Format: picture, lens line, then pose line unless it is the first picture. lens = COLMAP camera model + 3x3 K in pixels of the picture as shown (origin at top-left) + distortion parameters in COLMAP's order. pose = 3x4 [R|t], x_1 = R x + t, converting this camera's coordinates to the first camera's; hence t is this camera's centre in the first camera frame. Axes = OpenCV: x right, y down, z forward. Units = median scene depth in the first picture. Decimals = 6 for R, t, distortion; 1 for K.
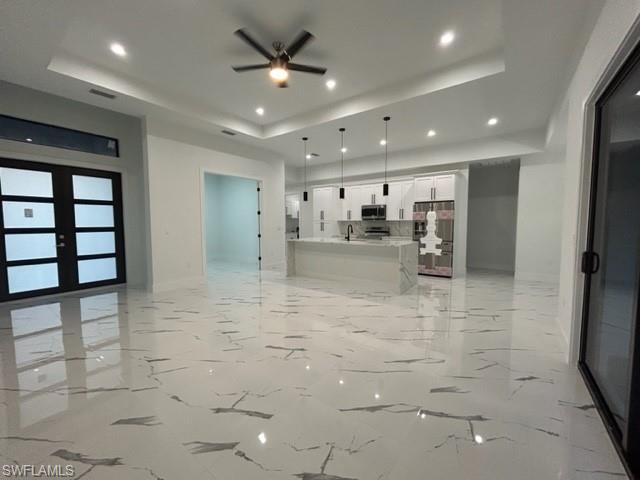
lens RADIAL K [[261.9, 0, 318.9], [0, 261.9, 239.4], [0, 0, 1]] dist [0.001472, -0.001019]
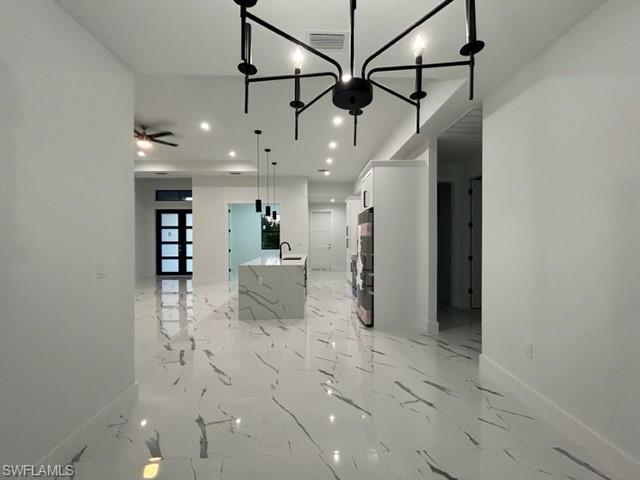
lens RADIAL K [[260.5, 0, 321.3], [0, 260.5, 239.4], [0, 0, 1]] dist [0.000603, 0.000227]
pose [[0.621862, 0.008237, -0.783084, 0.898764], [-0.048453, 0.998434, -0.027975, -0.042727], [0.781626, 0.055339, 0.621287, 0.472663]]
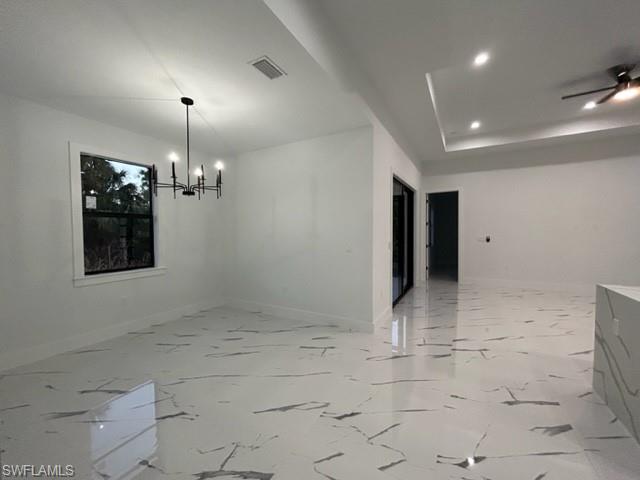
lens RADIAL K [[261.9, 0, 318.9], [0, 261.9, 239.4], [0, 0, 1]] dist [0.001472, -0.001019]
pose [[-0.992408, 0.013267, -0.122269, 0.647098], [0.001581, 0.995459, 0.095182, -0.078418], [0.122976, 0.094266, -0.987922, 1.032968]]
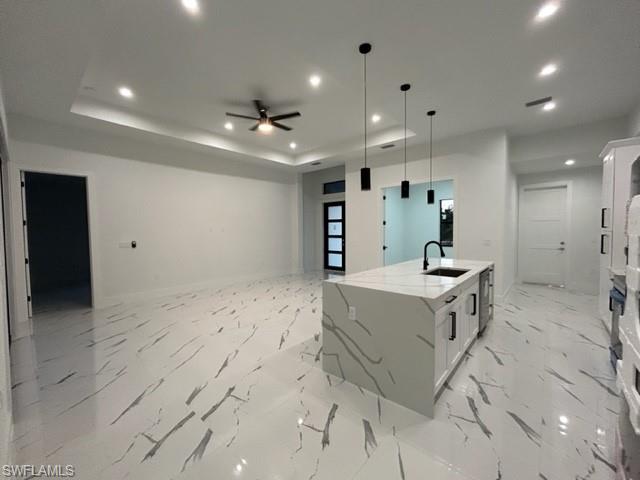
lens RADIAL K [[260.5, 0, 321.3], [0, 260.5, 239.4], [0, 0, 1]] dist [0.000603, 0.000227]
pose [[-0.080486, 0.039796, -0.995961, 0.637585], [-0.056090, 0.997439, 0.044388, -0.066870], [0.995176, 0.059436, -0.078048, 0.758327]]
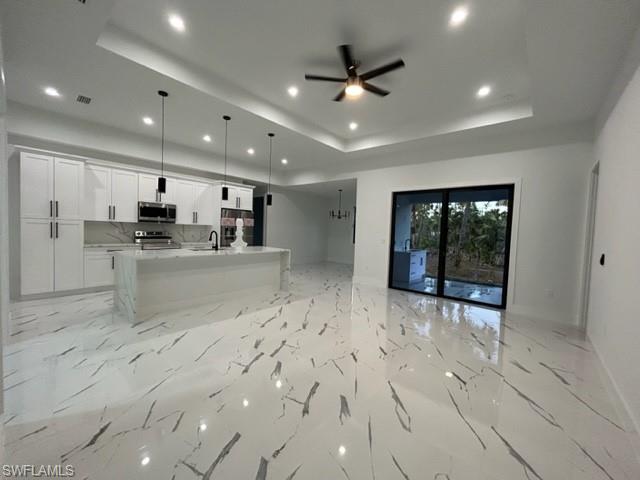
lens RADIAL K [[260.5, 0, 321.3], [0, 260.5, 239.4], [0, 0, 1]] dist [0.000603, 0.000227]
pose [[0.060973, -0.035801, 0.997497, -0.639784], [0.025956, 0.999075, 0.034271, -0.046381], [-0.997802, 0.023801, 0.061846, 0.571753]]
